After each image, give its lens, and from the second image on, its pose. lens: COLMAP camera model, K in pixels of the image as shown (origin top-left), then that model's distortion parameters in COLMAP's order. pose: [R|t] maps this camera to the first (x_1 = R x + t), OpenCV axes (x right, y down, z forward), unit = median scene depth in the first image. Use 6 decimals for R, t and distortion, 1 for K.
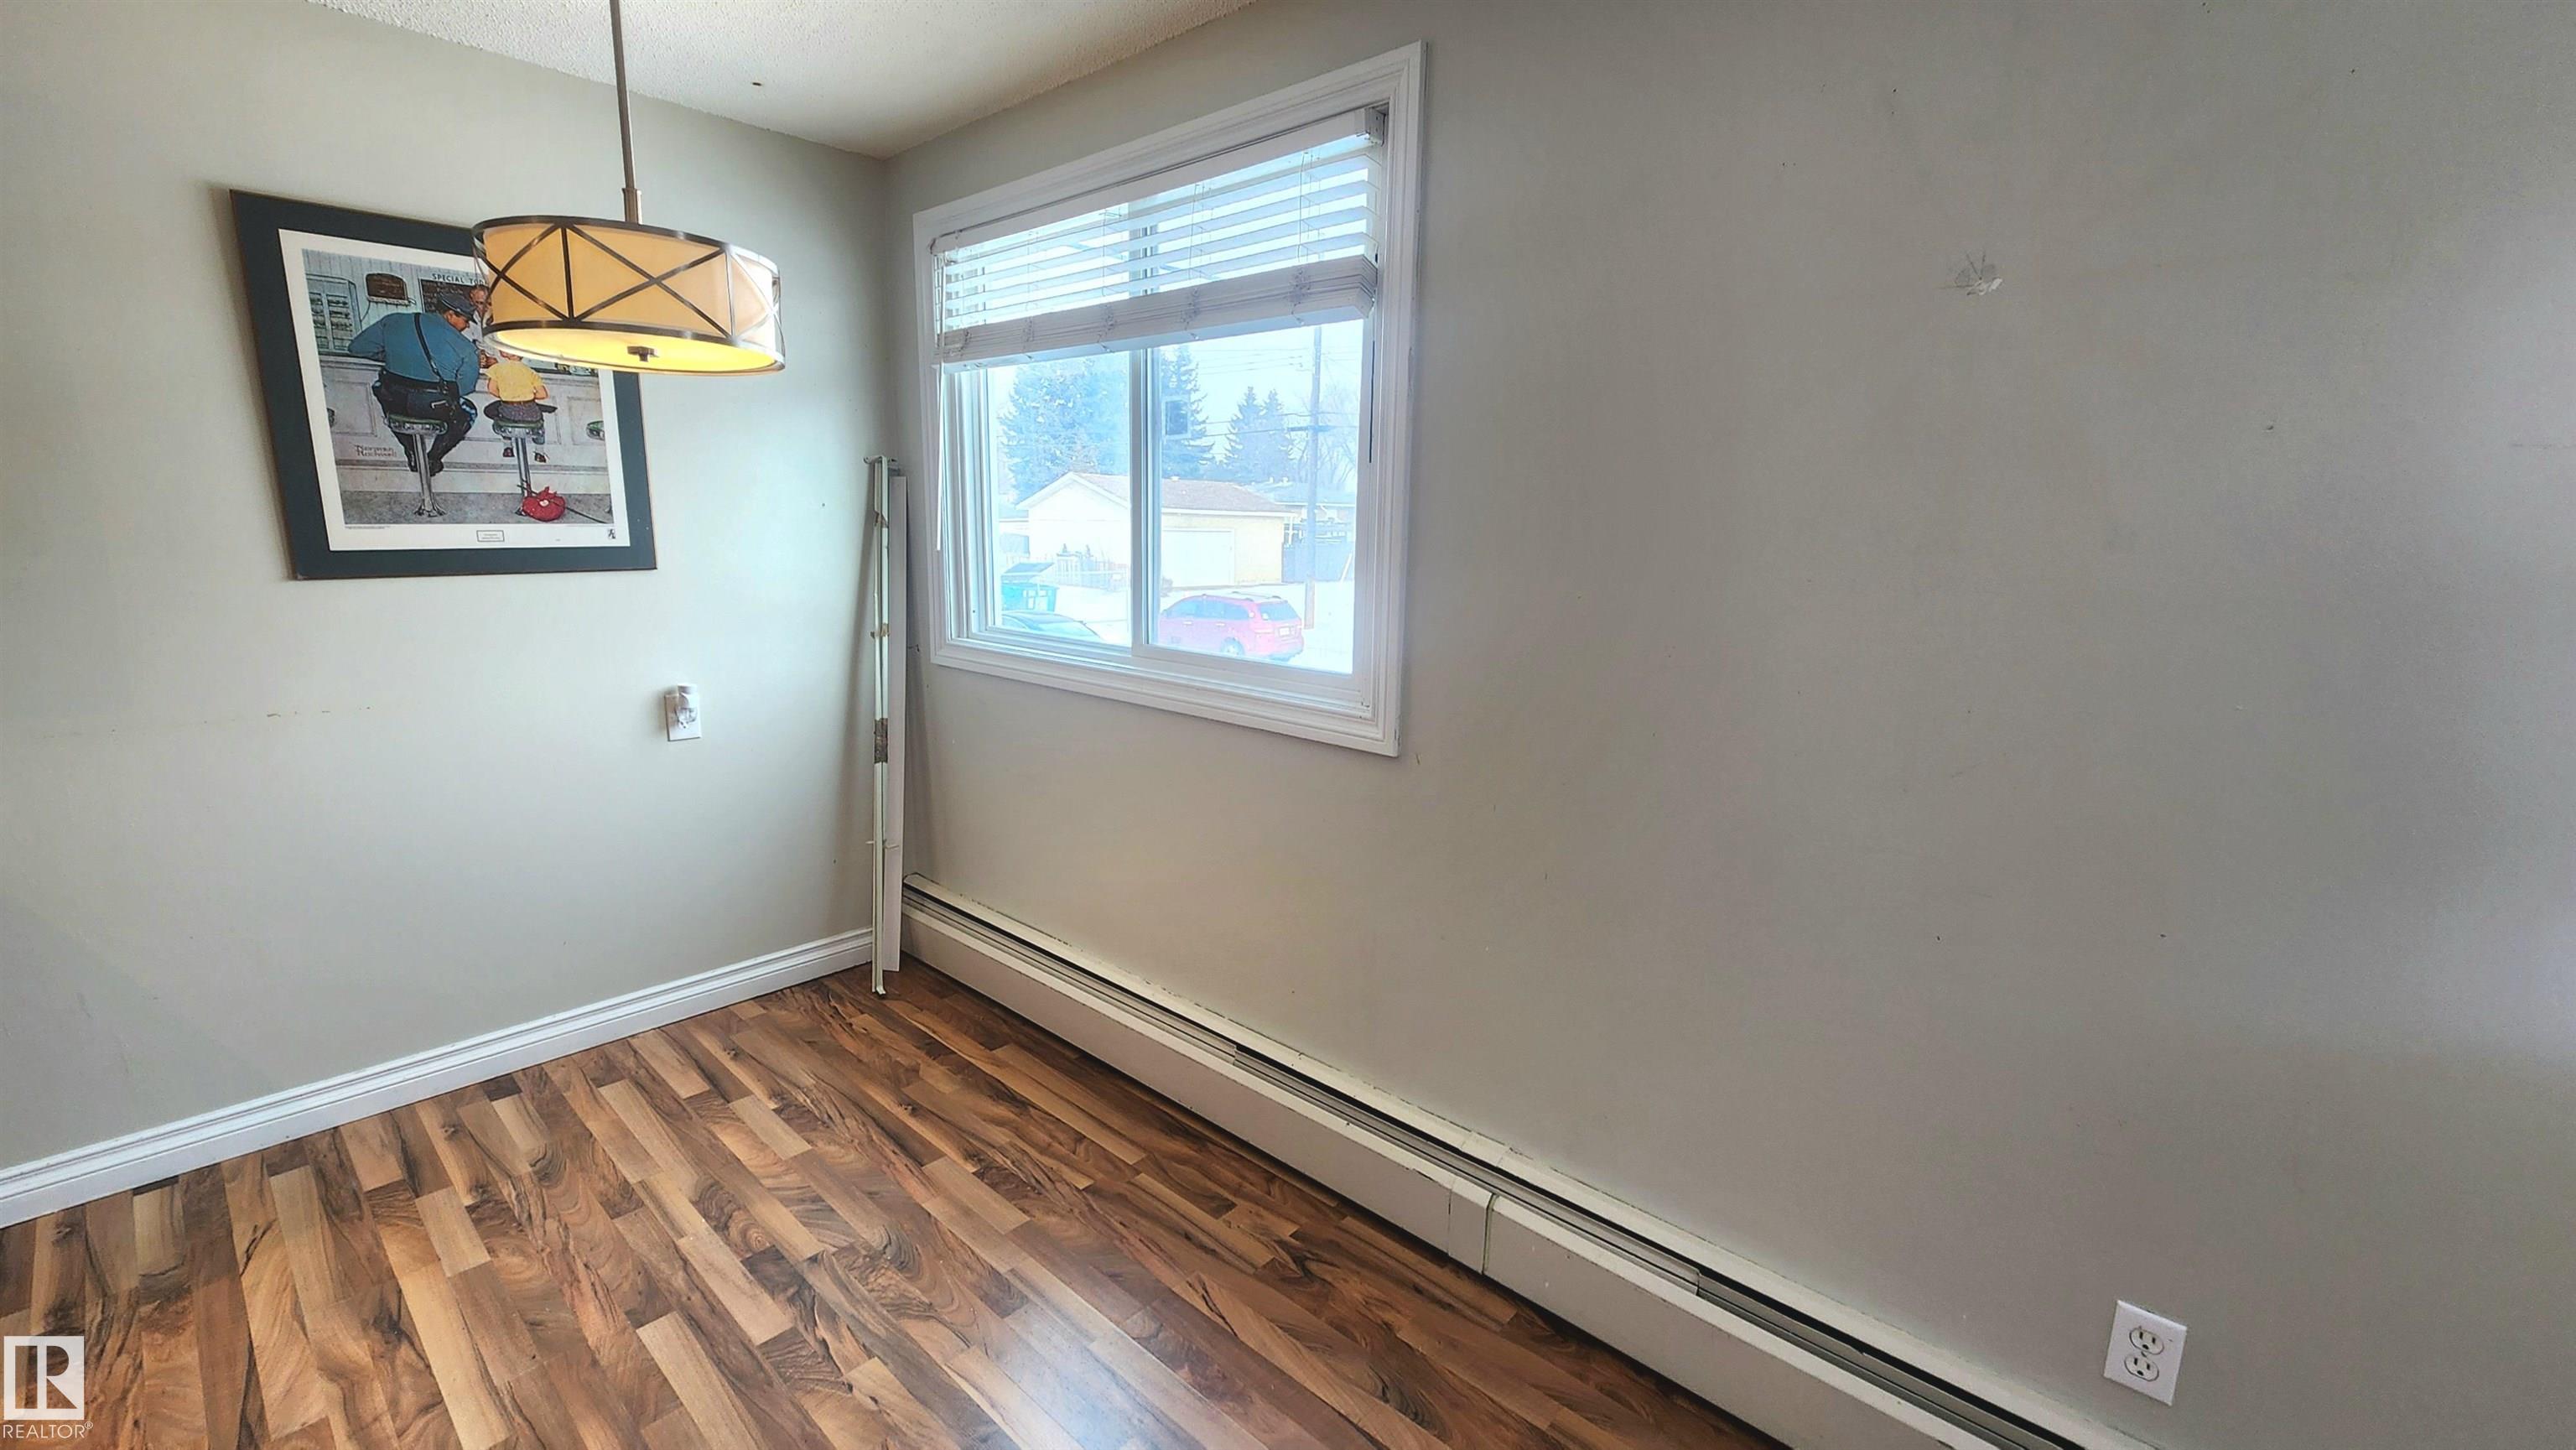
lens RADIAL K [[1044.0, 0, 1278.6], [0, 1044.0, 721.5], [0, 0, 1]] dist [0.001772, -0.001601]
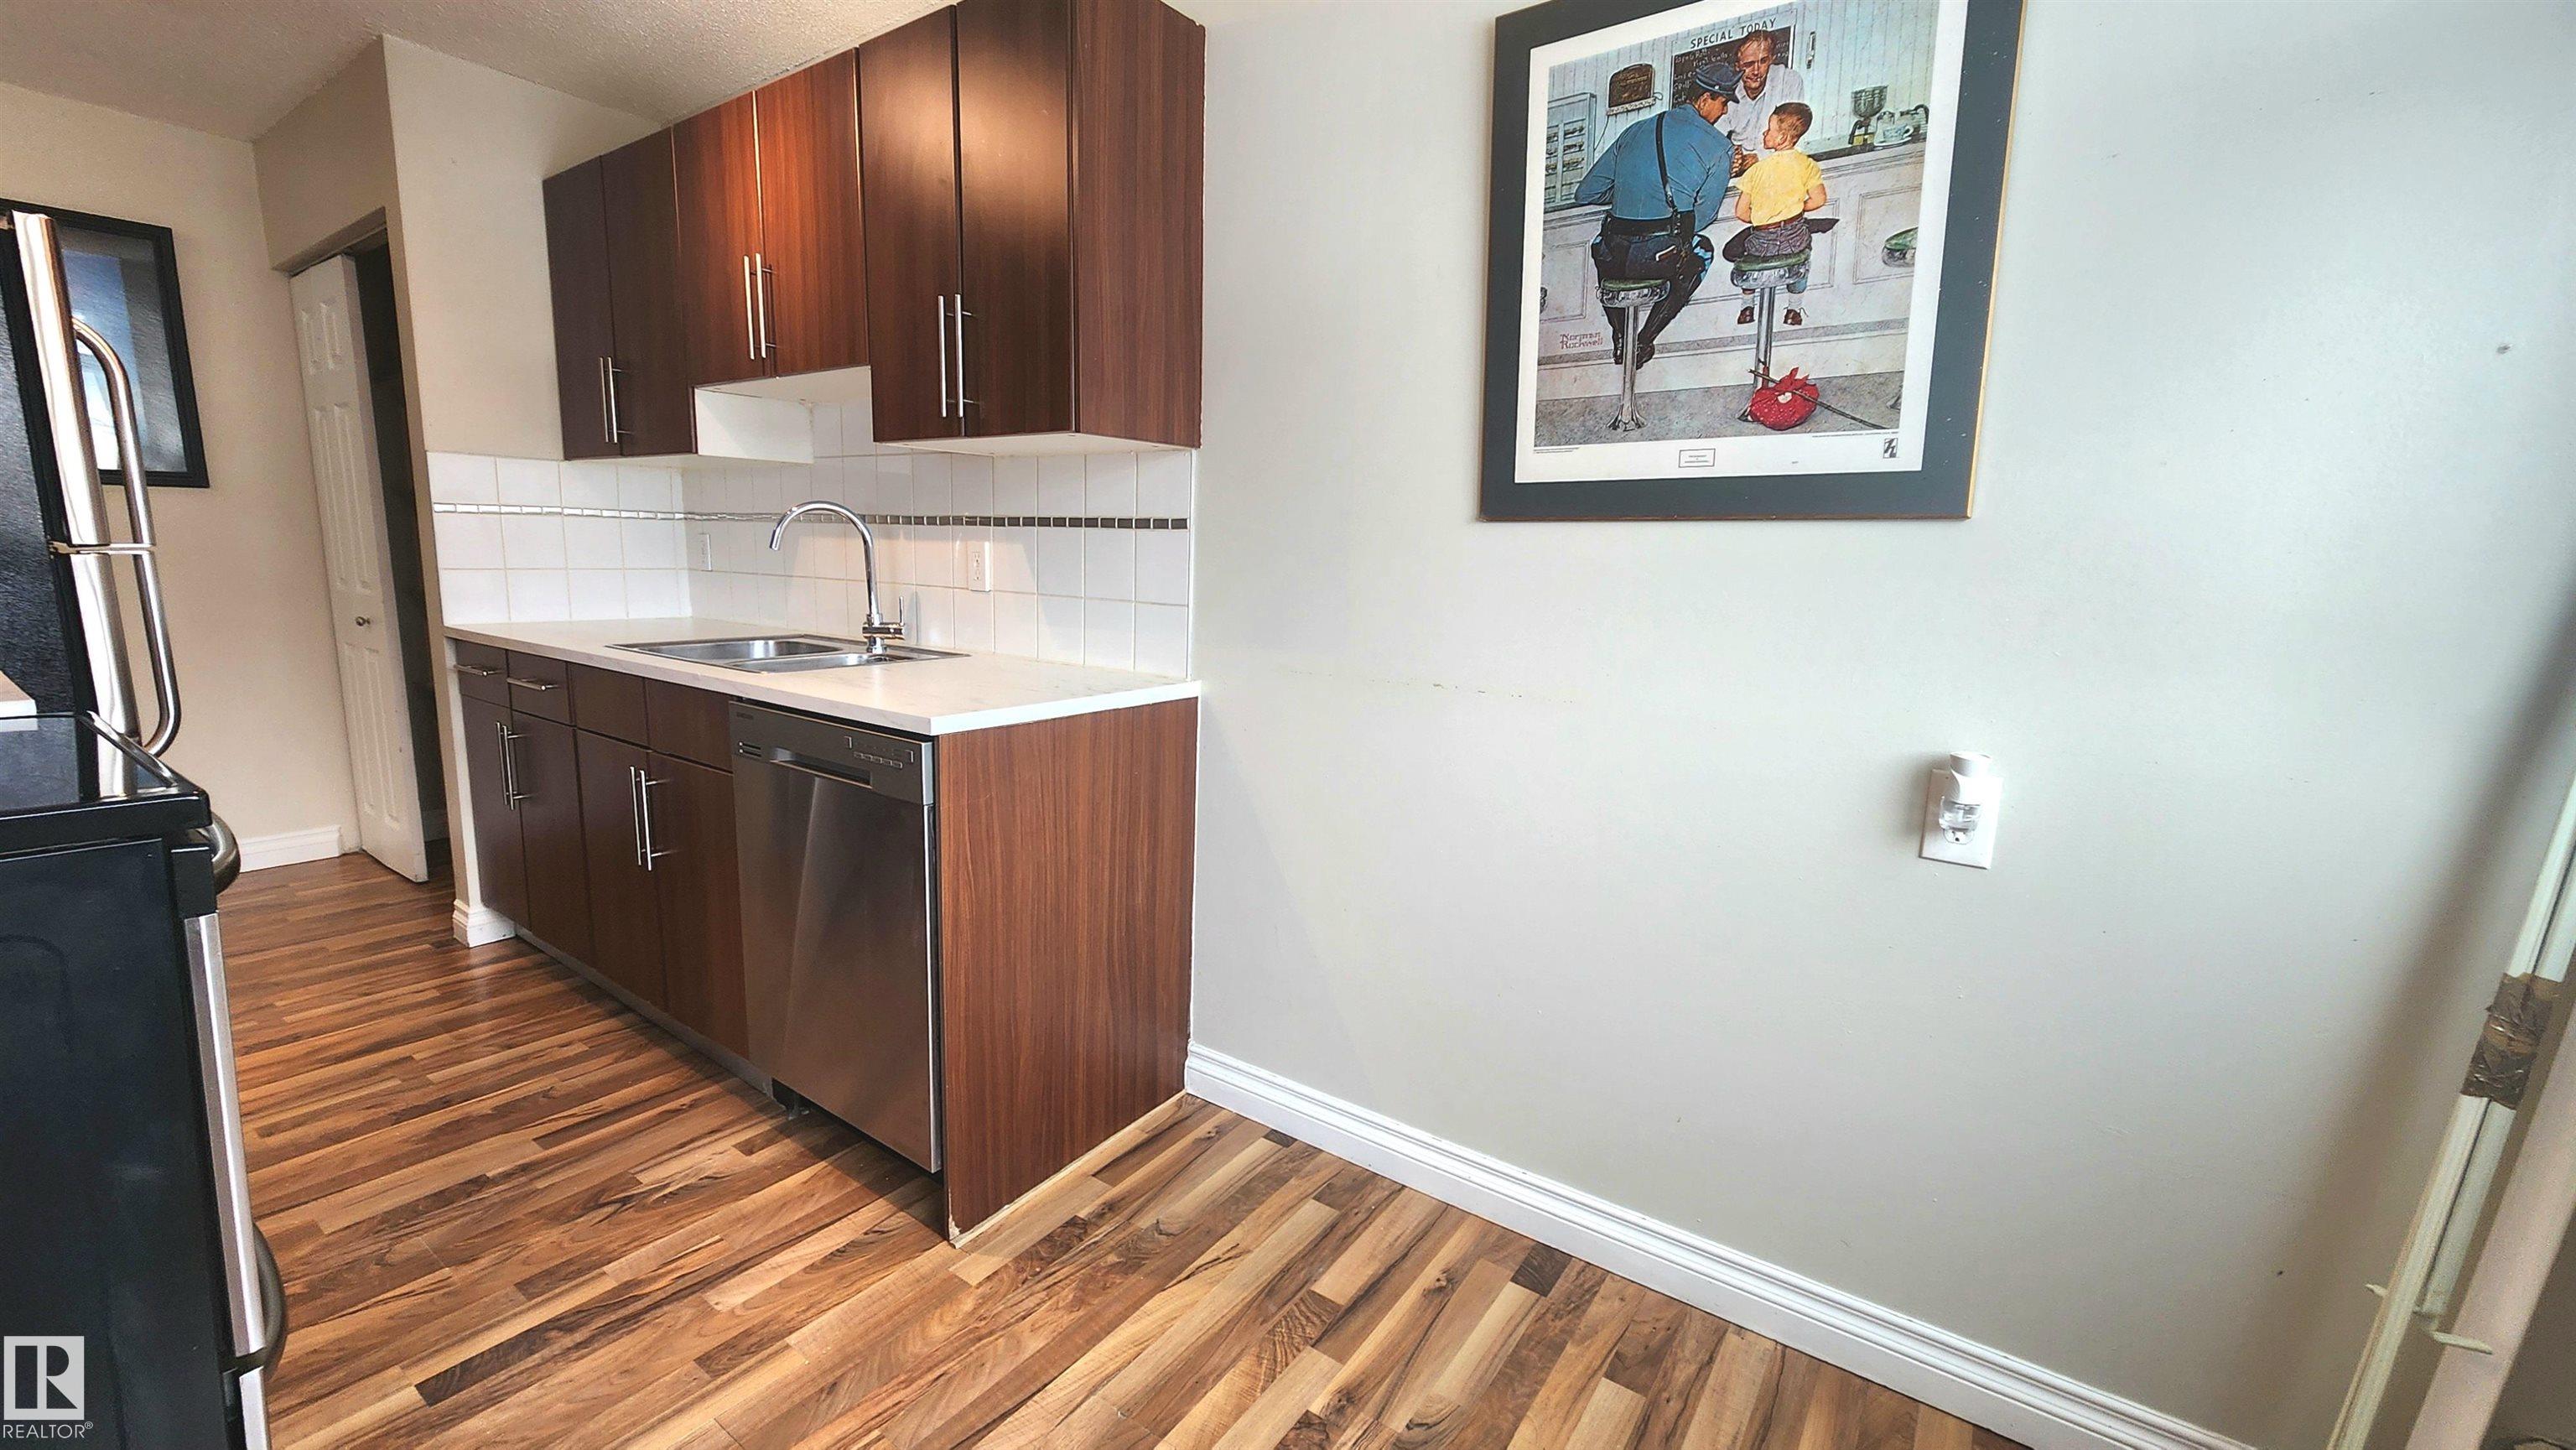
lens RADIAL K [[1044.0, 0, 1292.8], [0, 1044.0, 715.3], [0, 0, 1]] dist [0.001772, -0.001601]
pose [[0.137520, 0.133472, -0.981465, -0.335063], [-0.222931, 0.969627, 0.100625, -0.081093], [0.965086, 0.204961, 0.163098, 1.530099]]
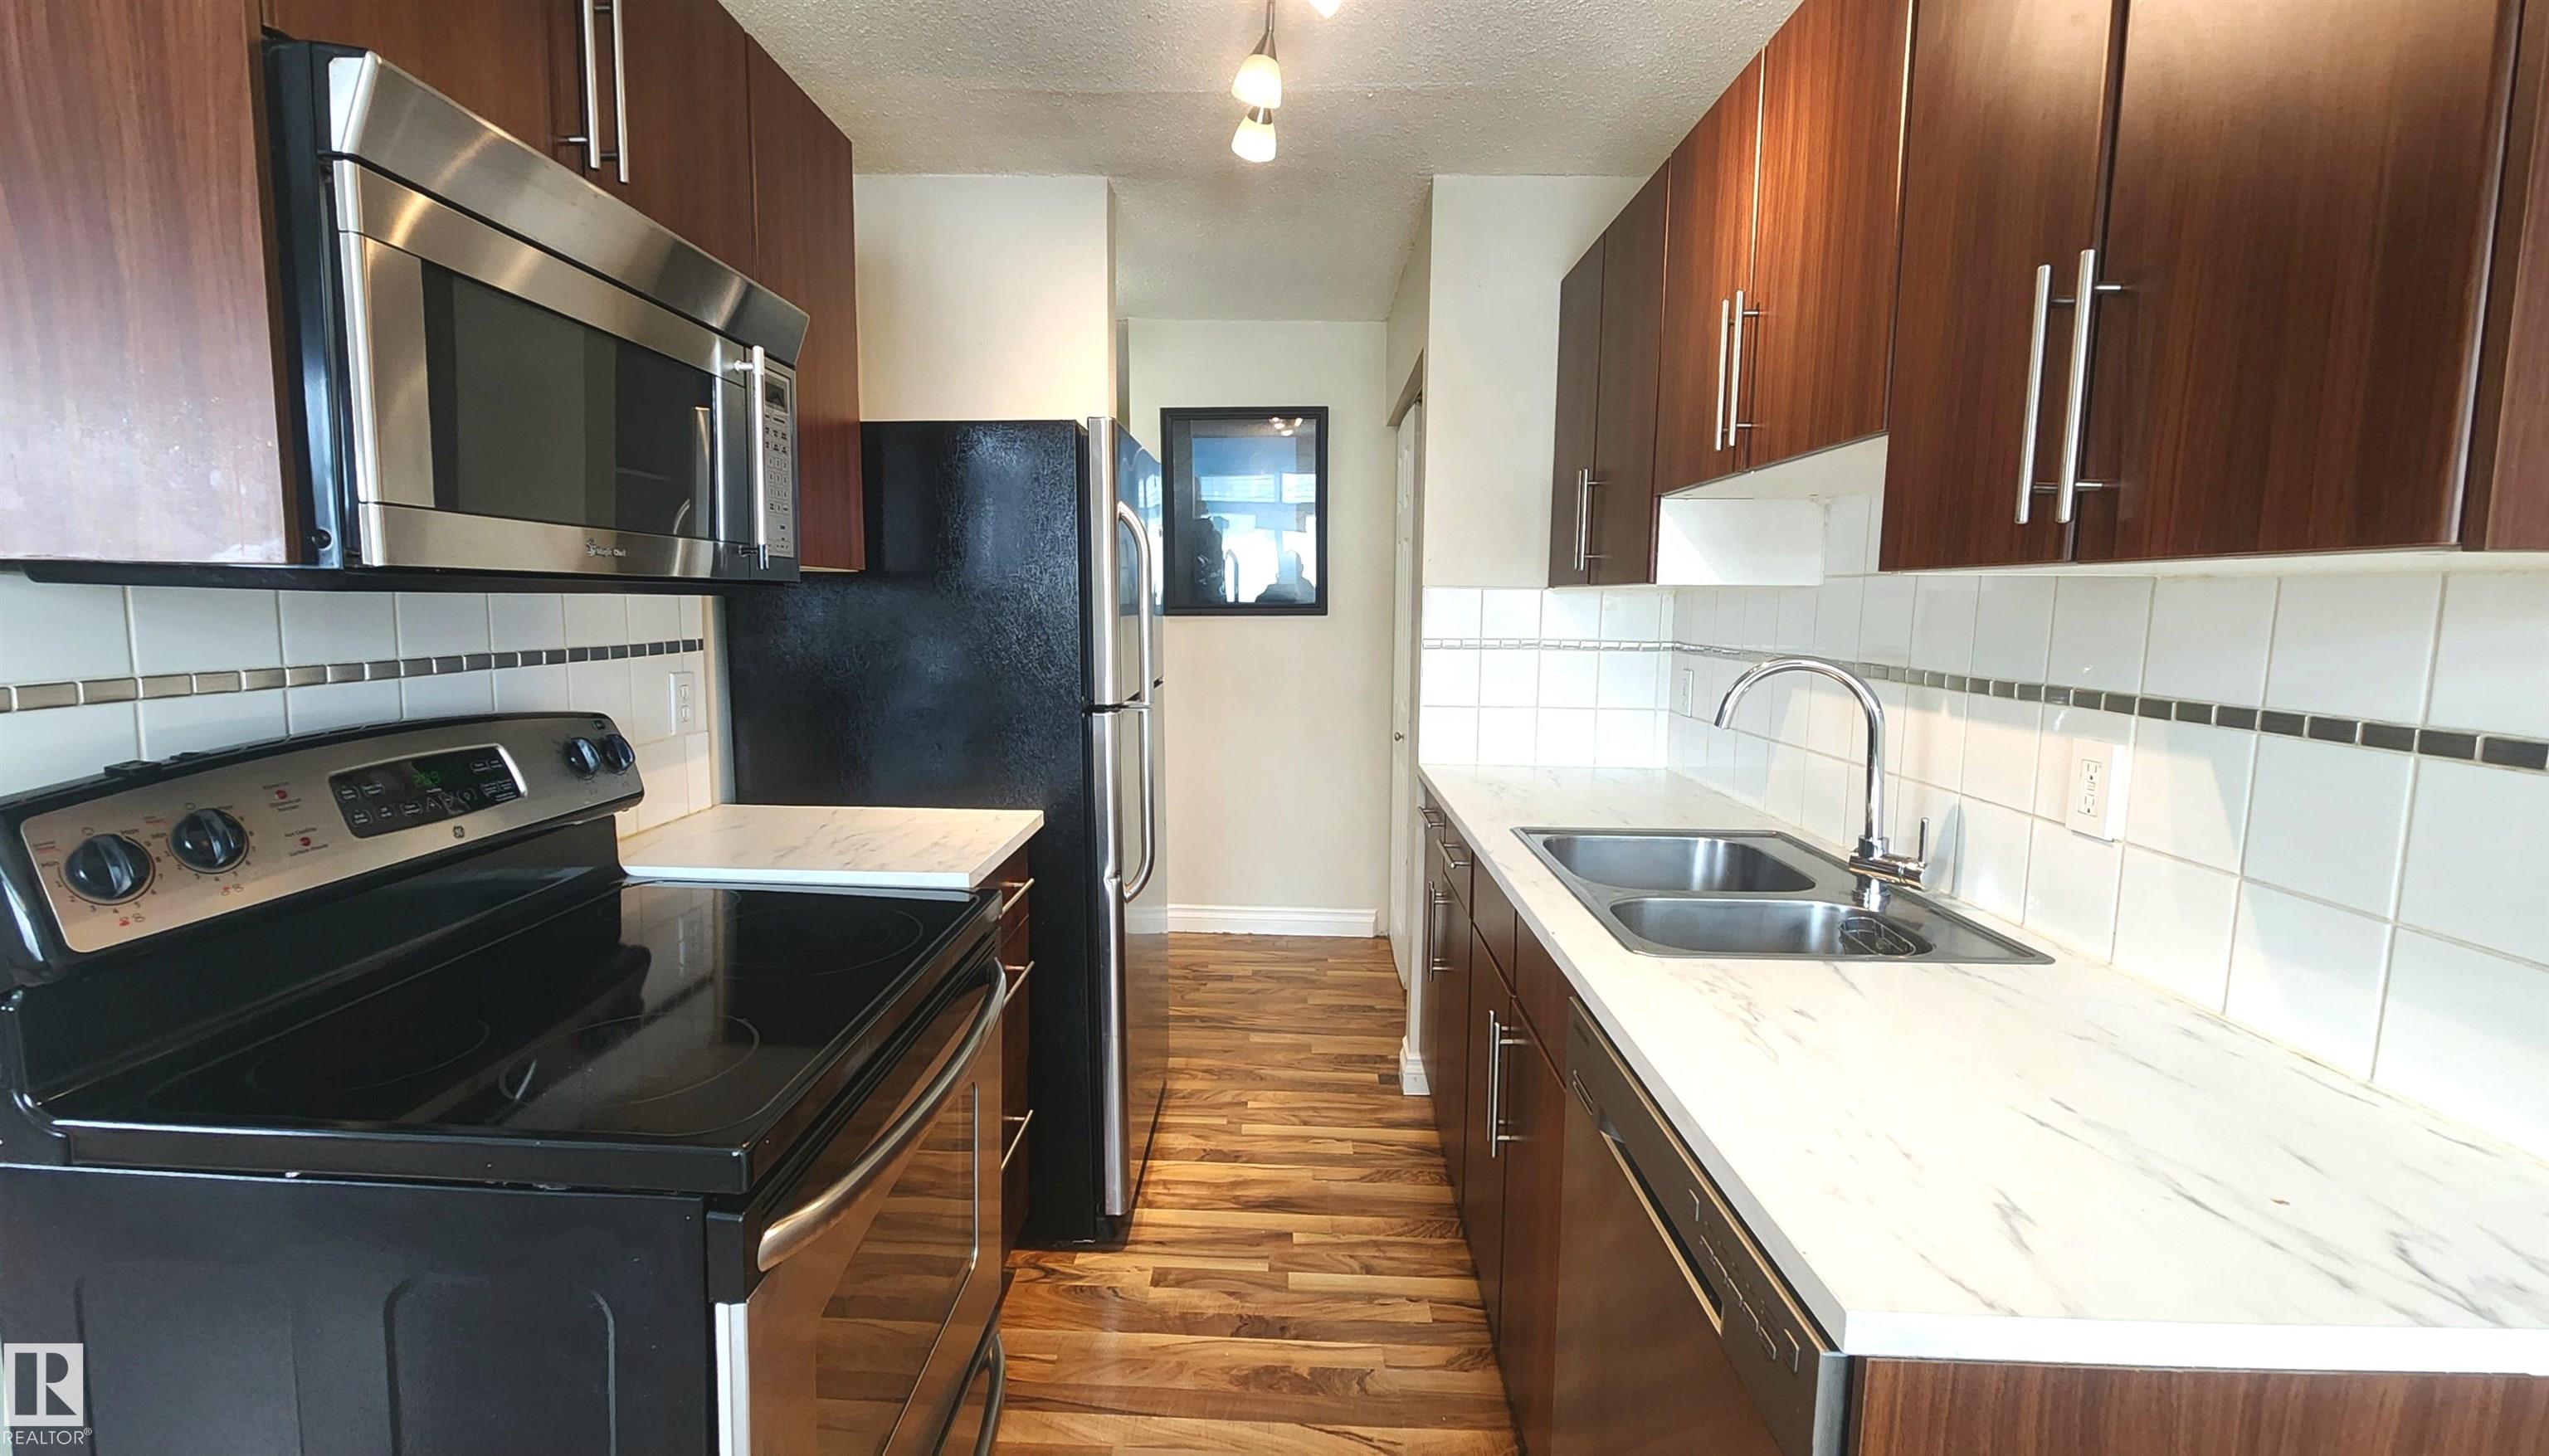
lens RADIAL K [[1039.1, 0, 1256.8], [0, 1039.1, 708.9], [0, 0, 1]] dist [-0.000732, -0.000454]
pose [[-0.755063, 0.035645, -0.654682, -1.283628], [-0.161560, 0.957617, 0.238470, -0.227216], [0.635435, 0.285831, -0.717303, 1.380568]]
